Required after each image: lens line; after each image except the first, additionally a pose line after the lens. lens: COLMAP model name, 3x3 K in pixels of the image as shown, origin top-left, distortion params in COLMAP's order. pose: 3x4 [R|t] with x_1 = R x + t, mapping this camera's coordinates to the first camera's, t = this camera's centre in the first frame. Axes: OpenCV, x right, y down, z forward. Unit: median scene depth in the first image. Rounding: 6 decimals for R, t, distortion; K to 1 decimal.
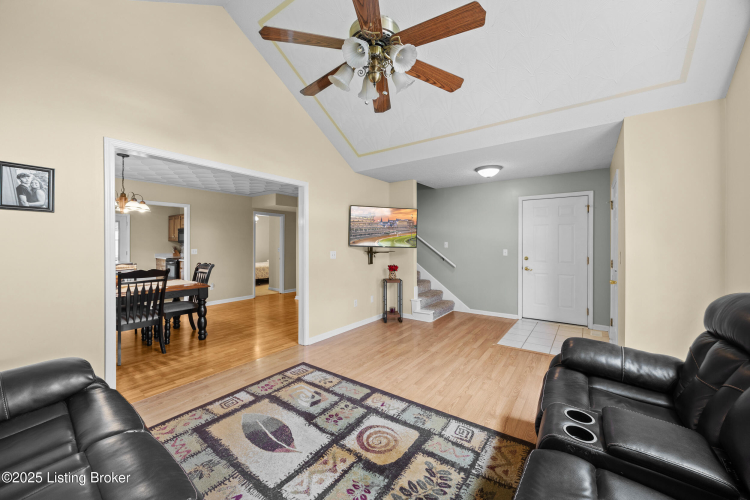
lens RADIAL K [[285.9, 0, 377.6], [0, 285.9, 246.5], [0, 0, 1]] dist [-0.000638, -0.000014]
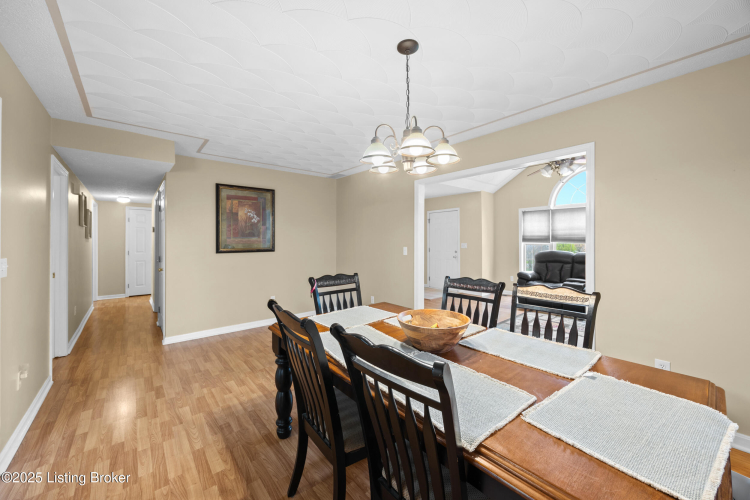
lens RADIAL K [[288.7, 0, 378.1], [0, 288.7, 241.6], [0, 0, 1]] dist [-0.000075, -0.000043]
pose [[0.235674, -0.004981, 0.971819, -2.134949], [0.013937, 0.999901, 0.001745, -0.012814], [-0.971732, 0.013134, 0.235720, 1.484336]]
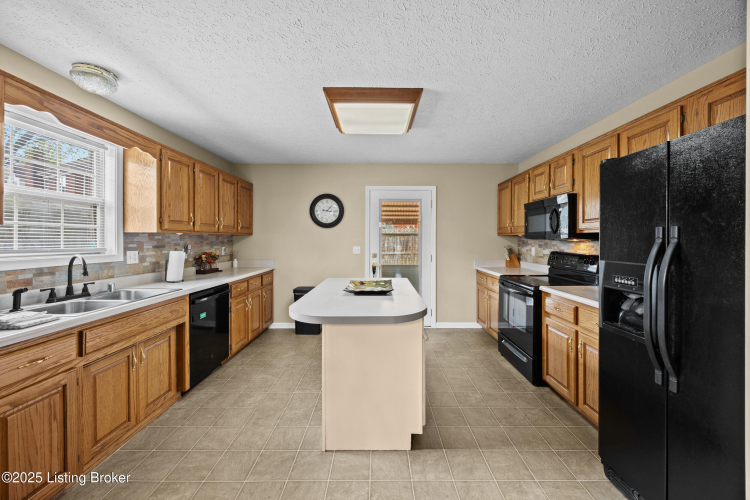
lens RADIAL K [[288.7, 0, 378.1], [0, 288.7, 241.6], [0, 0, 1]] dist [-0.000075, -0.000043]
pose [[0.581236, 0.002362, -0.813732, -1.715708], [-0.010403, 0.999936, -0.004528, -0.017242], [0.813669, 0.011097, 0.581223, 2.087527]]
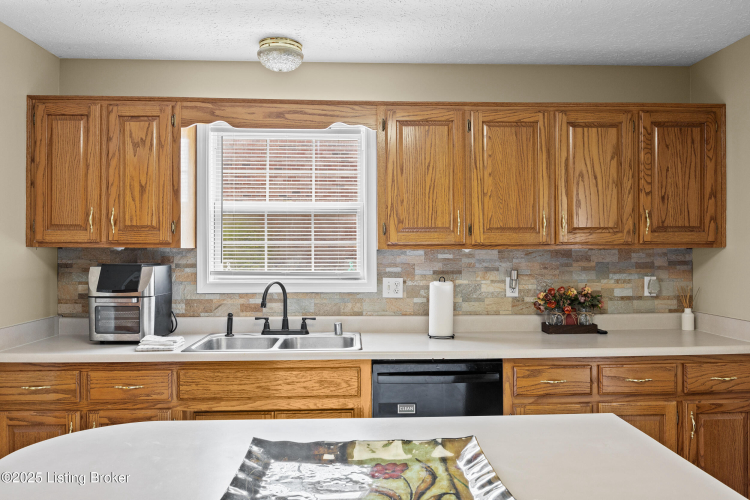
lens RADIAL K [[563.1, 0, 375.0], [0, 563.1, 250.0], [0, 0, 1]] dist [-0.004098, -0.001548]
pose [[-0.784824, -0.000805, -0.619718, -2.268919], [-0.007682, 0.999935, 0.008429, -0.057290], [0.619671, 0.011376, -0.784779, 3.036494]]
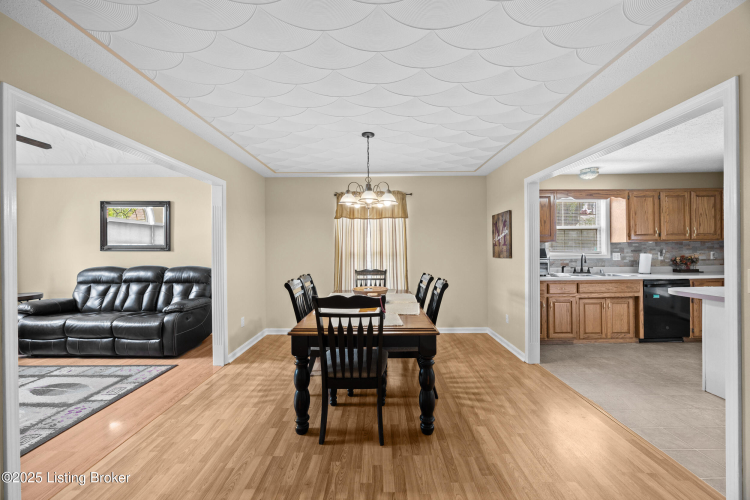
lens RADIAL K [[284.4, 0, 377.1], [0, 284.4, 249.5], [0, 0, 1]] dist [-0.001824, -0.000342]
pose [[-0.814991, 0.009178, -0.579401, -0.735268], [0.003193, 0.999931, 0.011349, -0.026291], [0.579465, 0.007399, -0.814963, 2.593243]]
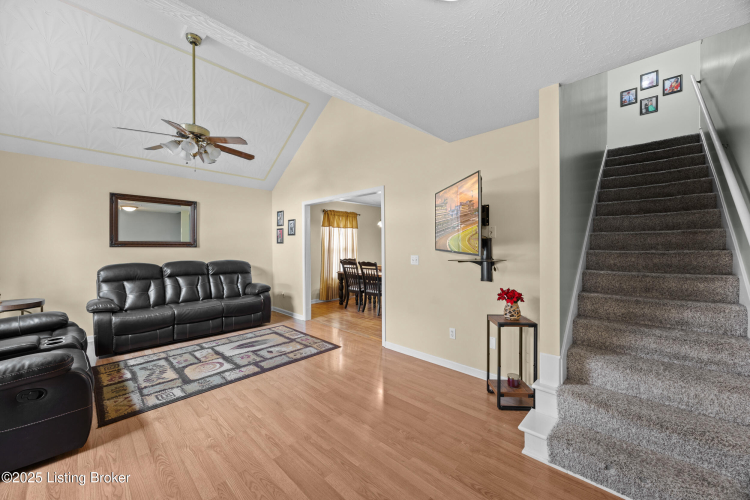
lens RADIAL K [[285.9, 0, 377.6], [0, 285.9, 246.5], [0, 0, 1]] dist [-0.000638, -0.000014]
pose [[-0.134384, 0.002097, -0.990927, 1.237812], [-0.007357, 0.999968, 0.003114, -0.020425], [0.990902, 0.007709, -0.134364, 1.813335]]
